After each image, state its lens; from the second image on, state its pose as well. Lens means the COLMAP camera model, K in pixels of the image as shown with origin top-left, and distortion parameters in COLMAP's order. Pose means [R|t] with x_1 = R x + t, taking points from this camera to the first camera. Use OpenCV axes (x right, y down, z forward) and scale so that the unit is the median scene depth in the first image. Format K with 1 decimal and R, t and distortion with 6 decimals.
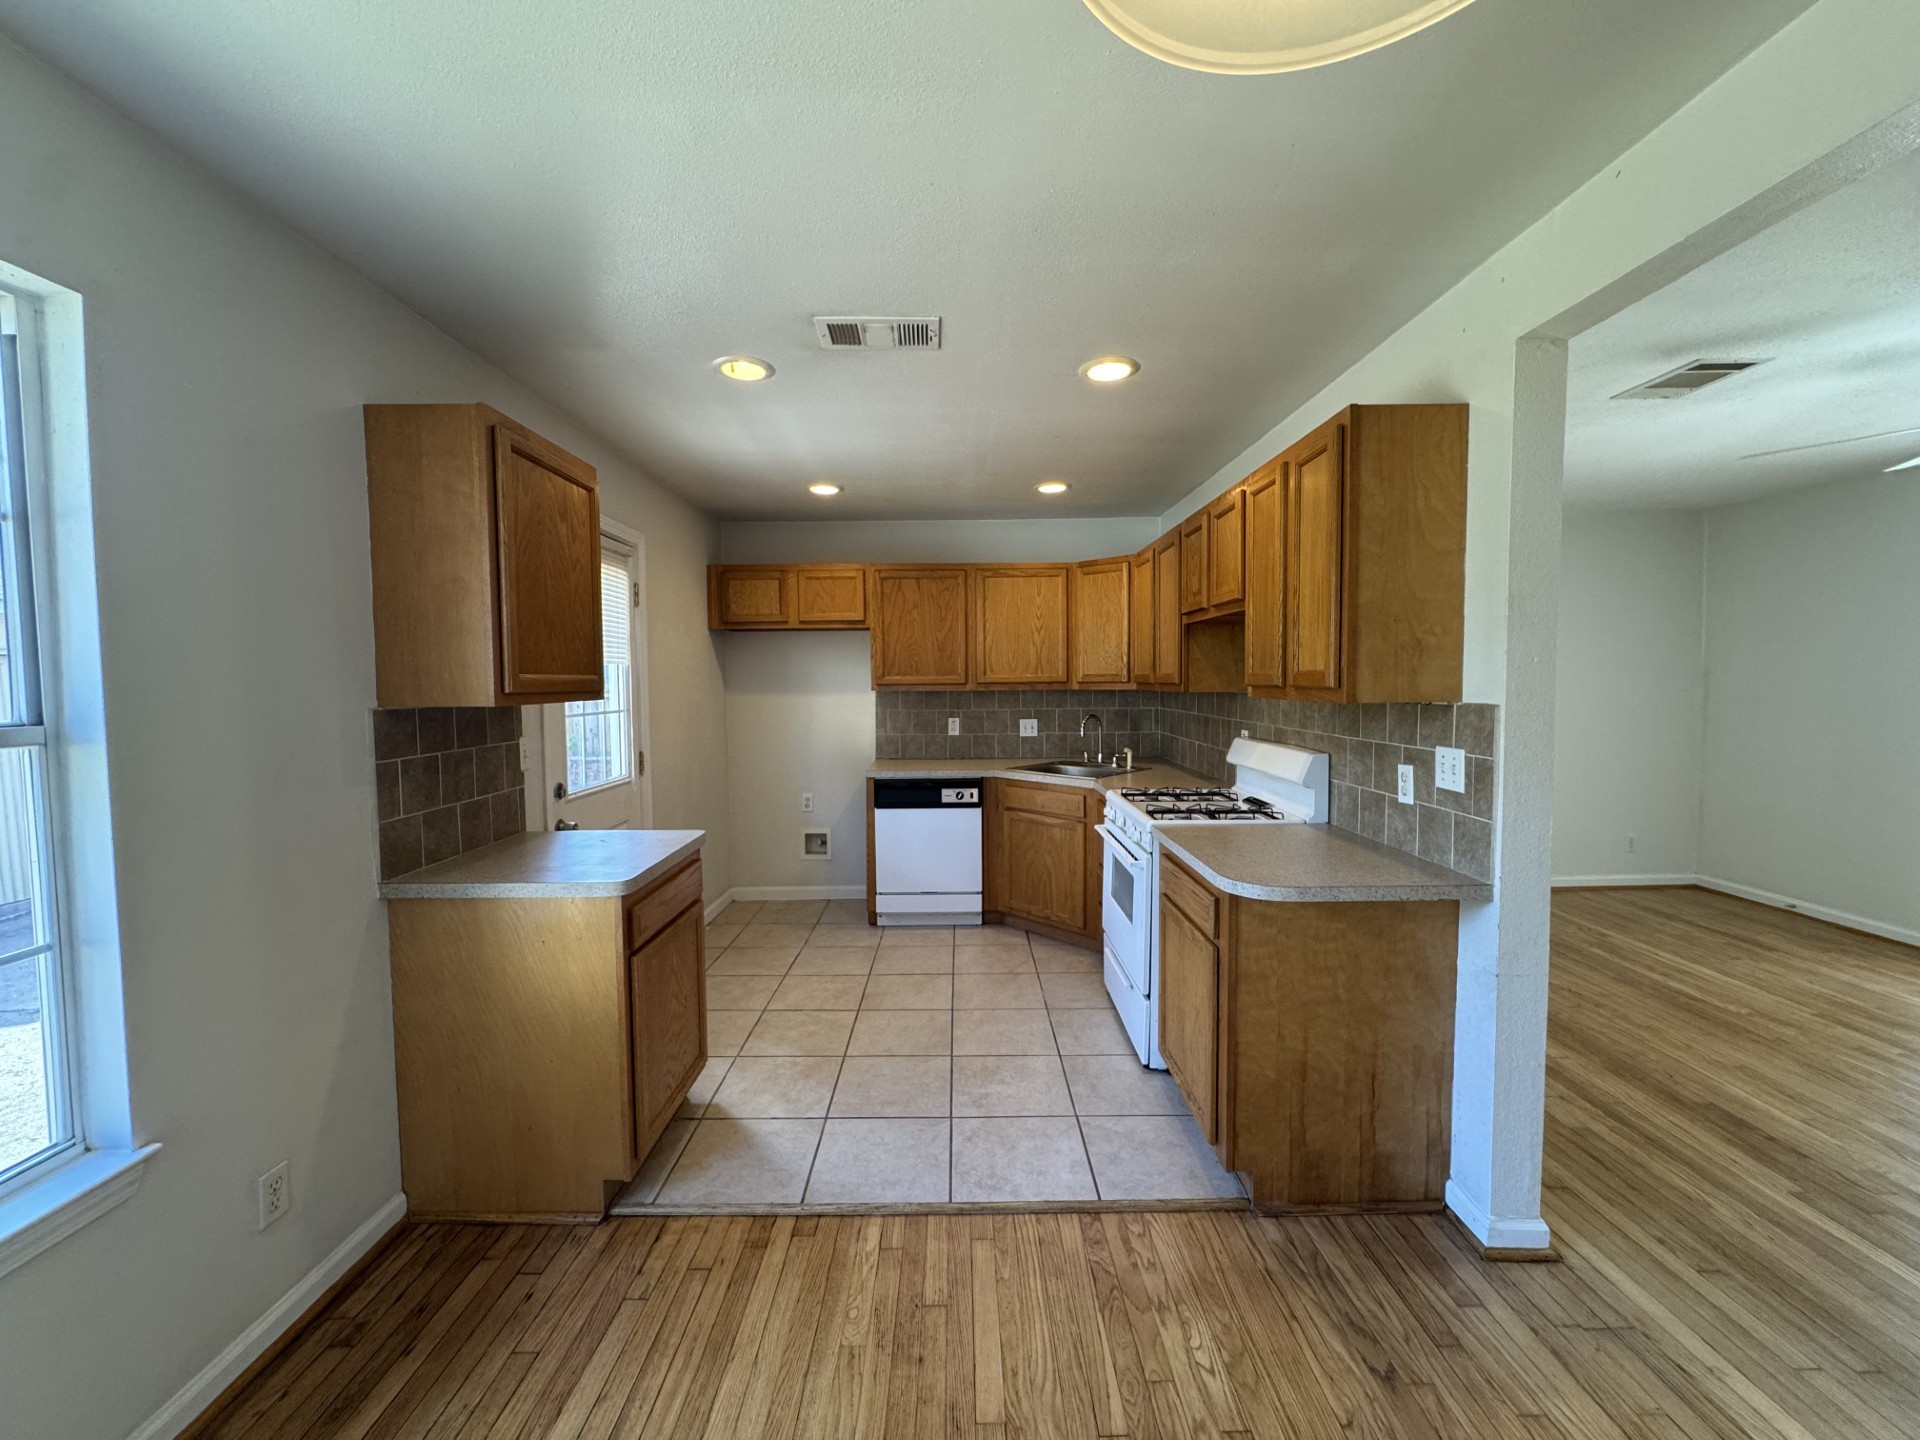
lens RADIAL K [[768.0, 0, 960.0], [0, 768.0, 720.0], [0, 0, 1]] dist [0.000630, 0.000158]
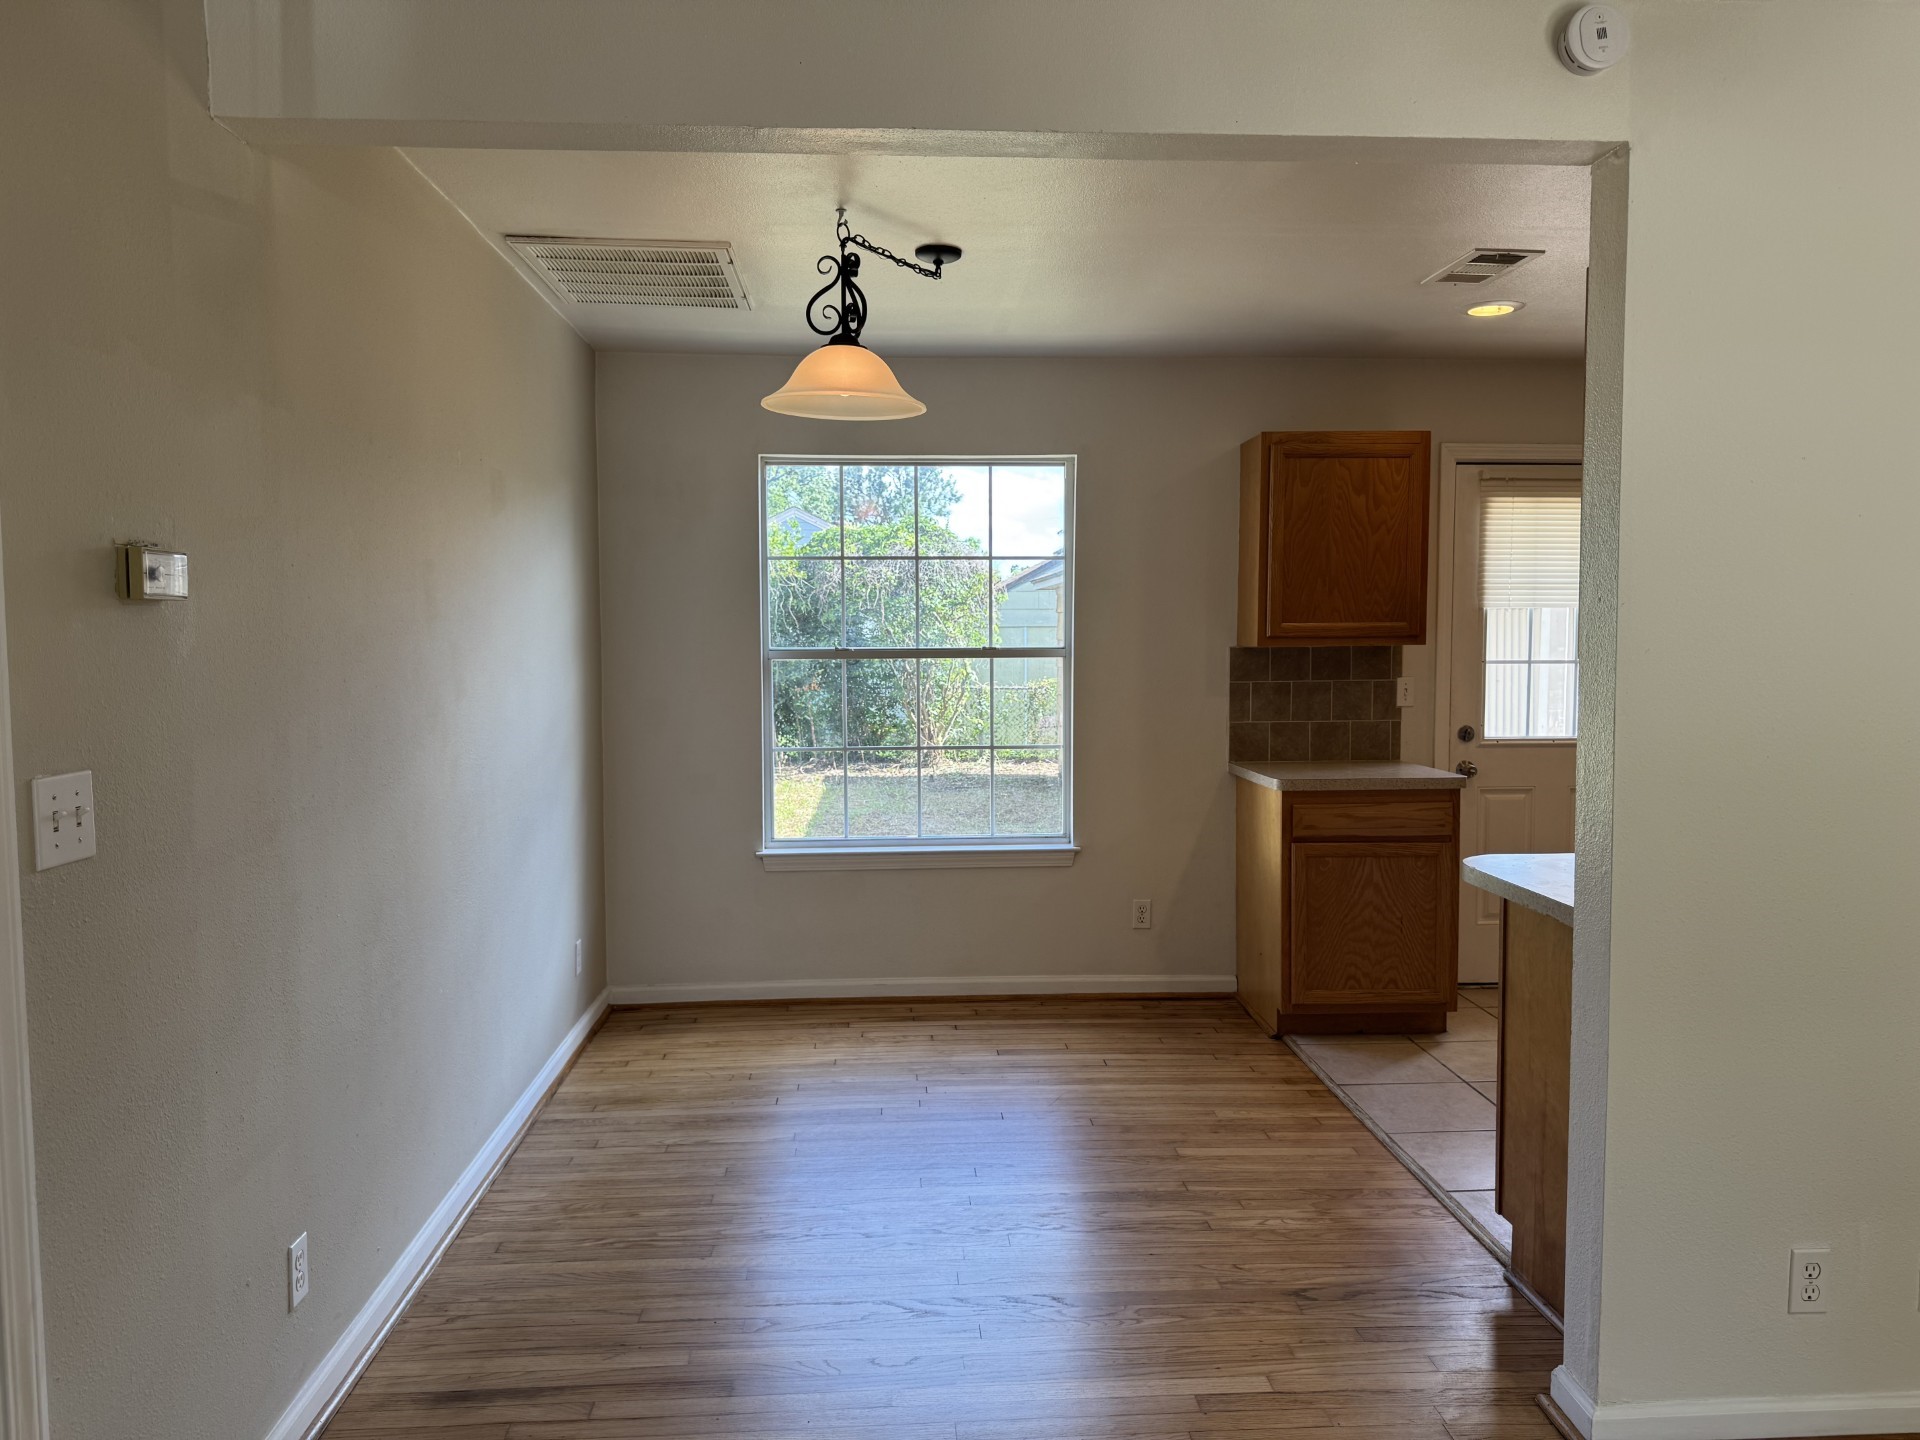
lens RADIAL K [[1347.2, 0, 960.8], [0, 1347.2, 727.2], [0, 0, 1]] dist [0.132547, -0.229366]
pose [[0.055750, 0.075263, -0.995604, 1.117529], [-0.049773, 0.996125, 0.072515, -0.013582], [0.997203, 0.045511, 0.059280, 0.187587]]
